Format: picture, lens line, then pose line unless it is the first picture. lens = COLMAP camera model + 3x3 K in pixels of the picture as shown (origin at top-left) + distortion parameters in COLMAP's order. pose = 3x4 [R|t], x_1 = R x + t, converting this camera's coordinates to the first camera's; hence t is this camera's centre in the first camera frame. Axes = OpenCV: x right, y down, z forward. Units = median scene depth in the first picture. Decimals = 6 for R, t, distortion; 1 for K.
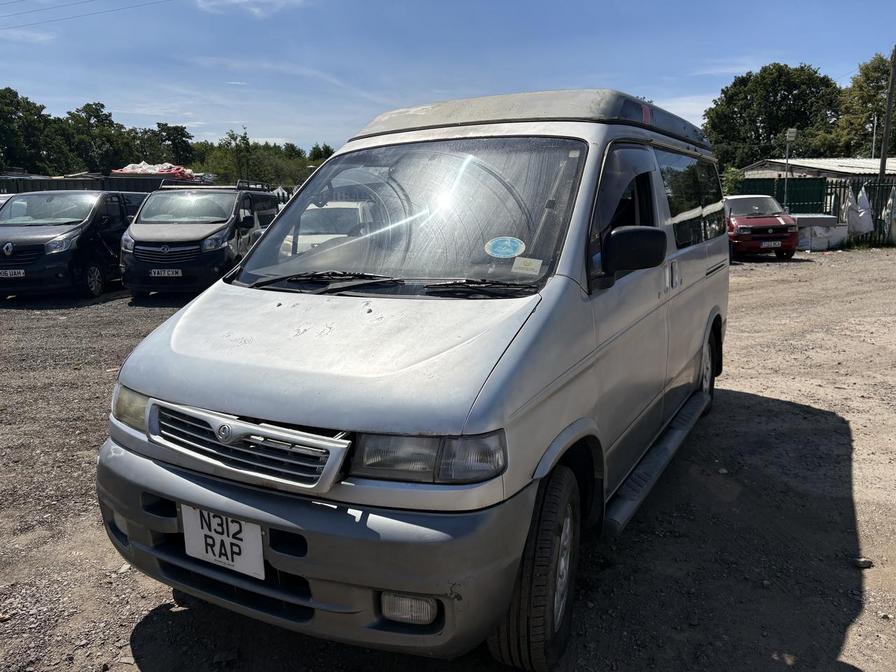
lens RADIAL K [[665.9, 0, 448.3], [0, 665.9, 338.2], [0, 0, 1]] dist [0.008126, -0.014349]
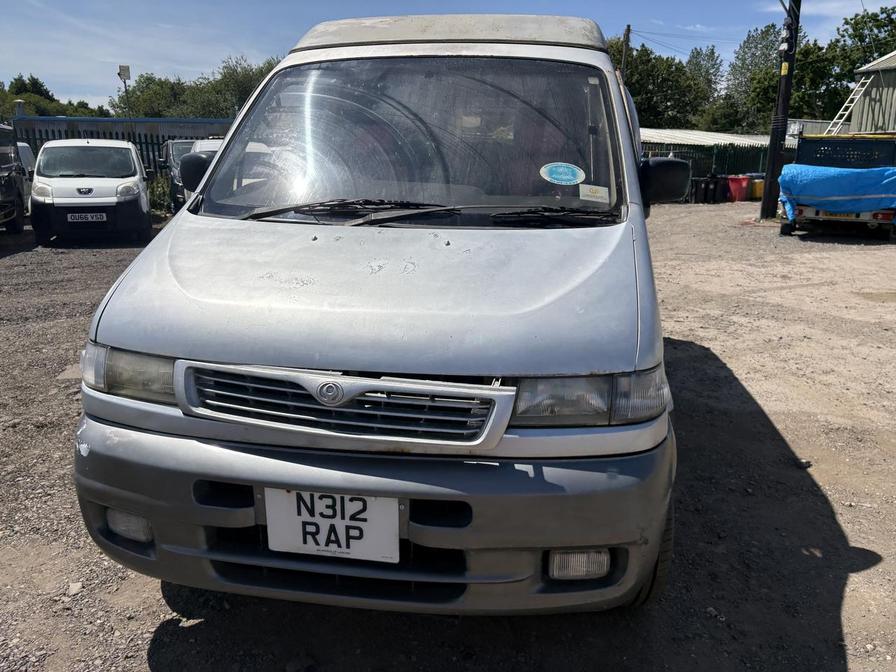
lens RADIAL K [[665.9, 0, 444.5], [0, 665.9, 333.5], [0, 0, 1]] dist [0.008126, -0.014349]
pose [[0.936890, -0.054890, 0.345289, -0.475629], [0.034318, 0.997268, 0.065415, 0.022742], [-0.347936, -0.049437, 0.936214, 0.203957]]
